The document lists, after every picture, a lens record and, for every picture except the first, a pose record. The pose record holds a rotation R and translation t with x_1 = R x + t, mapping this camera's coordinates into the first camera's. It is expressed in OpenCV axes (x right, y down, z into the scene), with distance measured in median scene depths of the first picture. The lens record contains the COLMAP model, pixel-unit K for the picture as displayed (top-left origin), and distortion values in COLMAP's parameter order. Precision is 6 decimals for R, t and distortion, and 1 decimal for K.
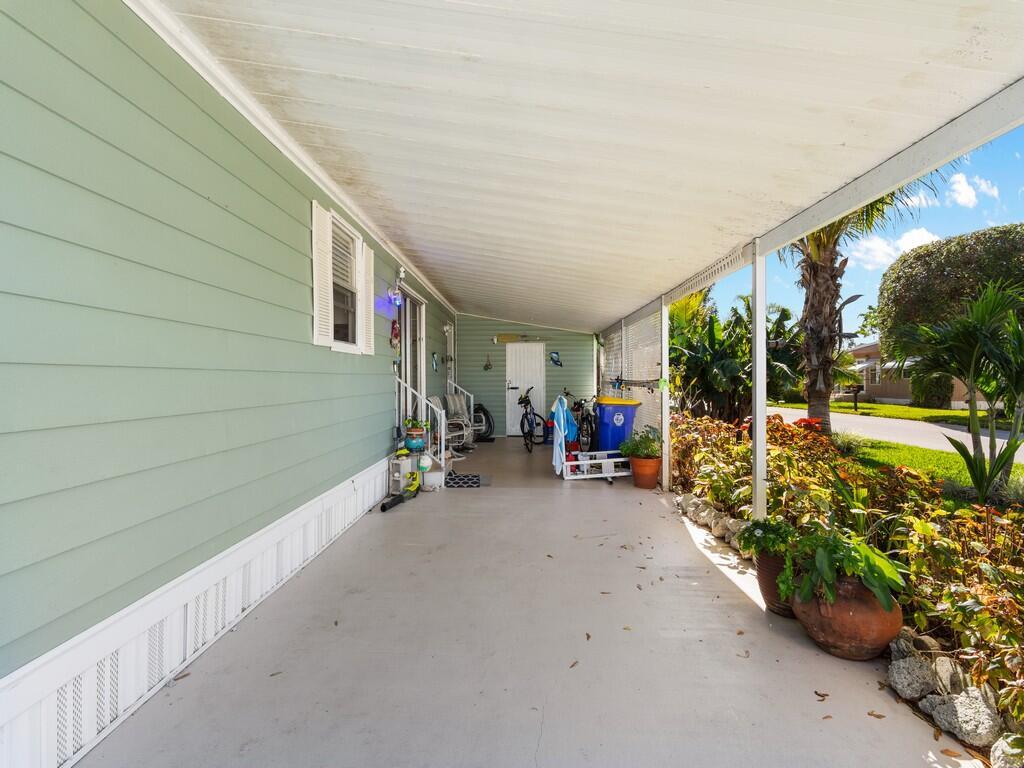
lens RADIAL K [[500.8, 0, 511.7], [0, 500.8, 381.4], [0, 0, 1]] dist [-0.002383, 0.000189]
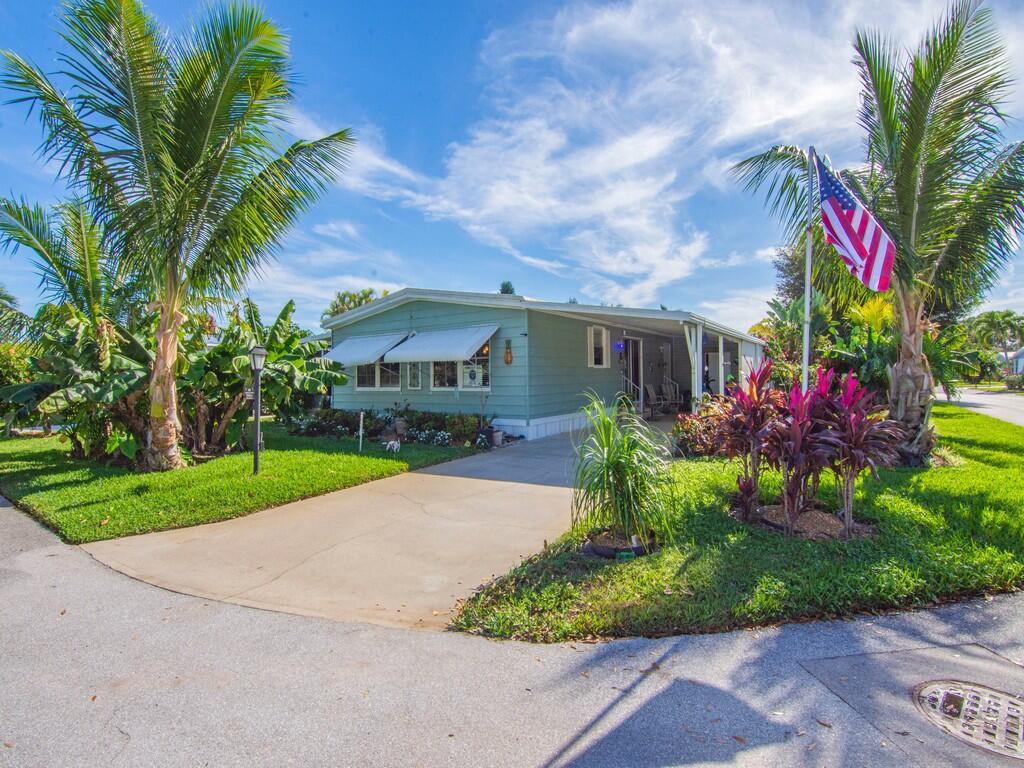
lens RADIAL K [[500.8, 0, 512.0], [0, 500.8, 381.8], [0, 0, 1]] dist [-0.002383, 0.000189]
pose [[0.850279, 0.000748, -0.526331, 0.779873], [0.003880, 0.999963, 0.007690, 0.001042], [0.526317, -0.008581, 0.850245, -1.772508]]
